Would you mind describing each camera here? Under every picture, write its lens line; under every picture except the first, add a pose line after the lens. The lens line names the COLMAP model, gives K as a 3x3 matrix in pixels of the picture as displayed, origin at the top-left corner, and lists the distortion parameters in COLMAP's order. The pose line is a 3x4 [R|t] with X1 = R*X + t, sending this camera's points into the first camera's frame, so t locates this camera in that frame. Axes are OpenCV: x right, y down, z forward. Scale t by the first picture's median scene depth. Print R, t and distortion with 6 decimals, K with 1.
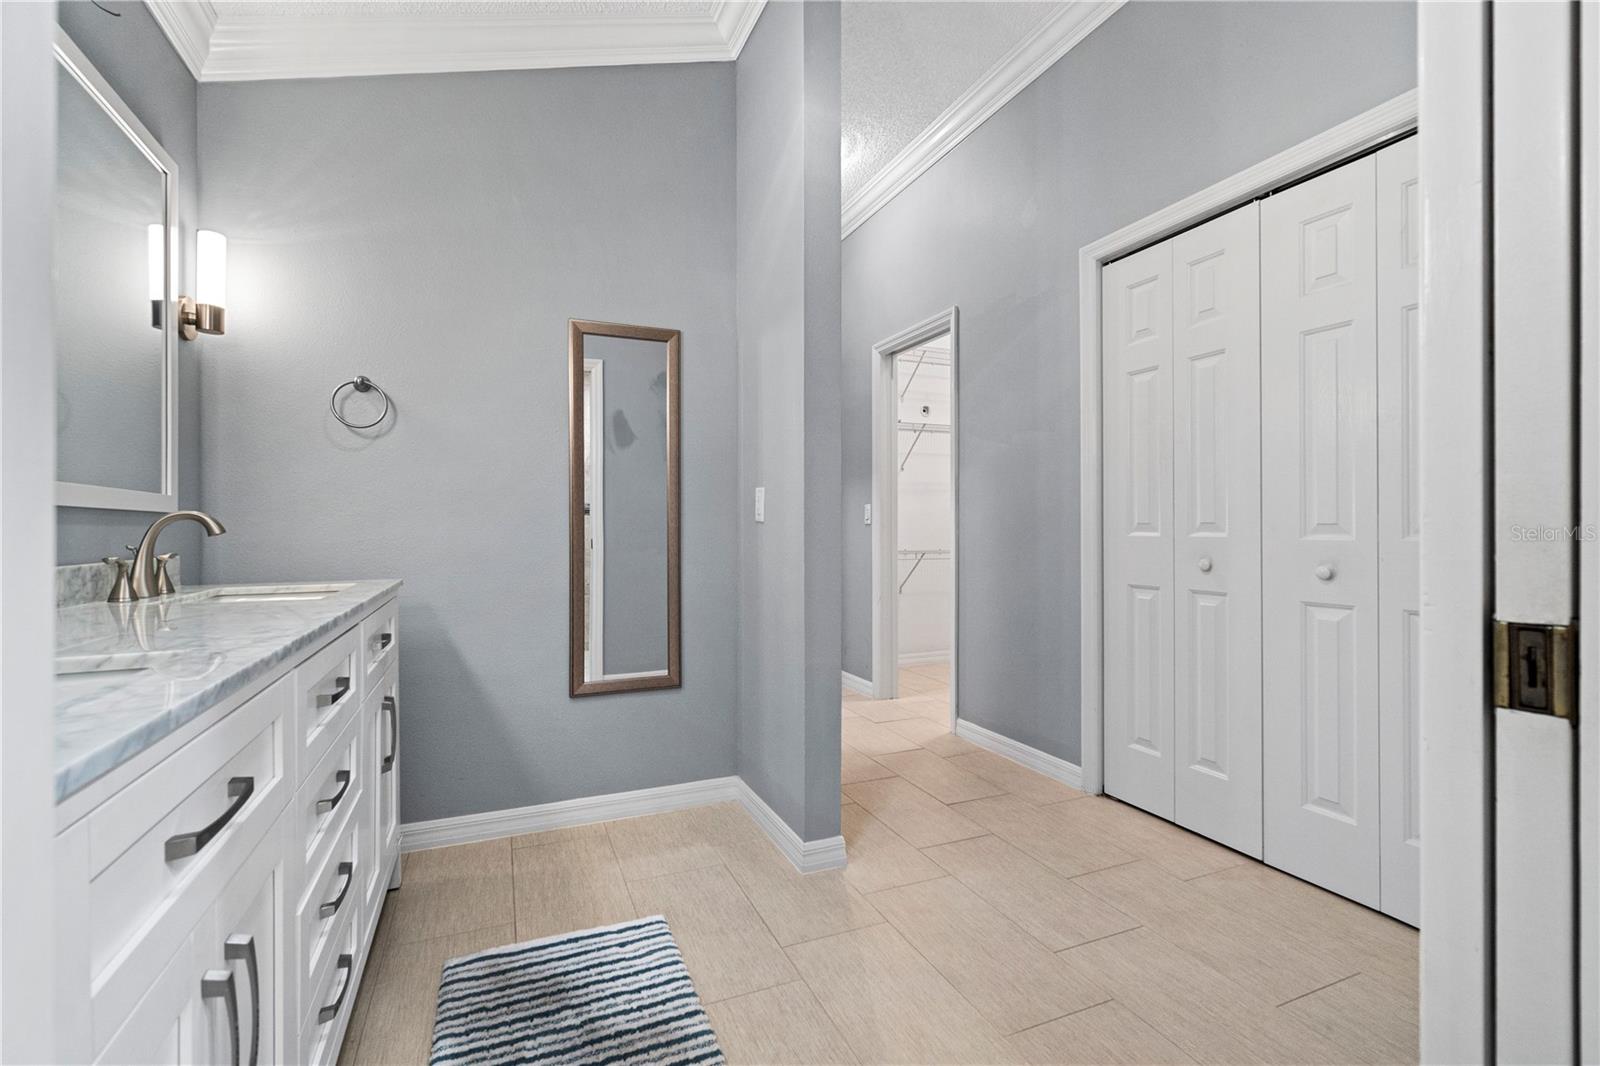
lens RADIAL K [[691.4, 0, 798.0], [0, 691.4, 529.5], [0, 0, 1]] dist [-0.002261, 0.000078]
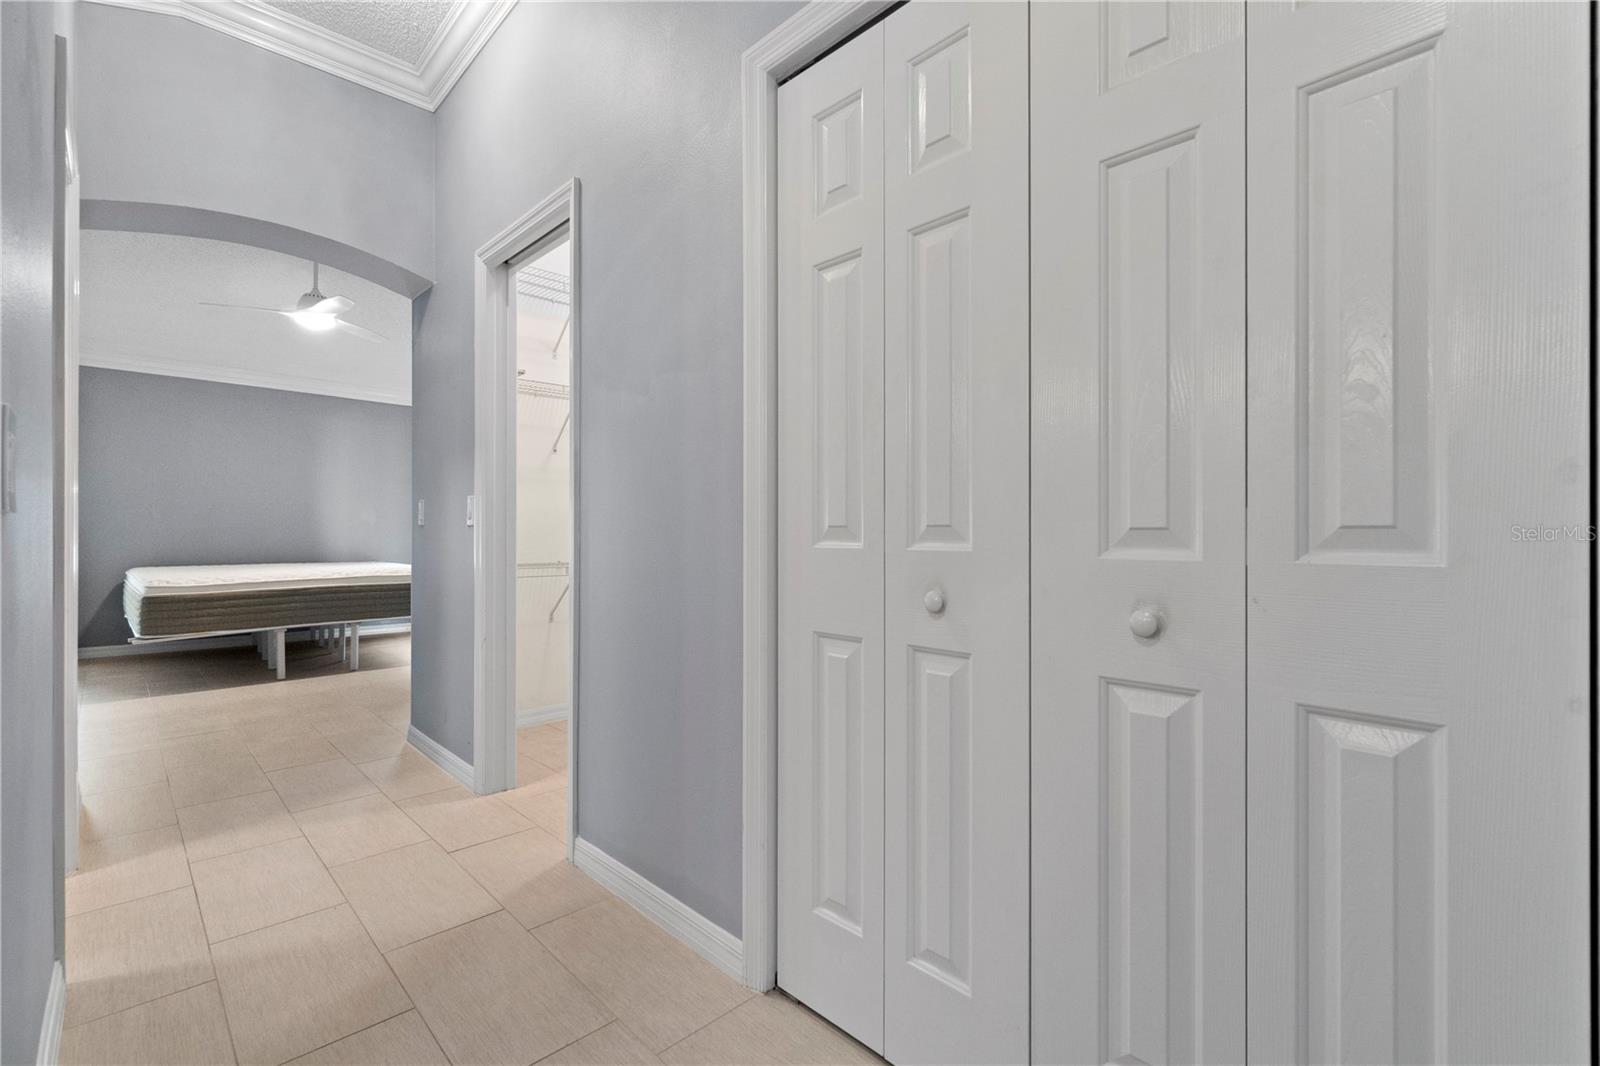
lens RADIAL K [[691.4, 0, 794.7], [0, 691.4, 541.3], [0, 0, 1]] dist [-0.002261, 0.000078]
pose [[0.932353, -0.002491, 0.361541, 0.261948], [-0.002176, 0.999920, 0.012500, -0.003097], [-0.361543, -0.012441, 0.932272, 0.482100]]
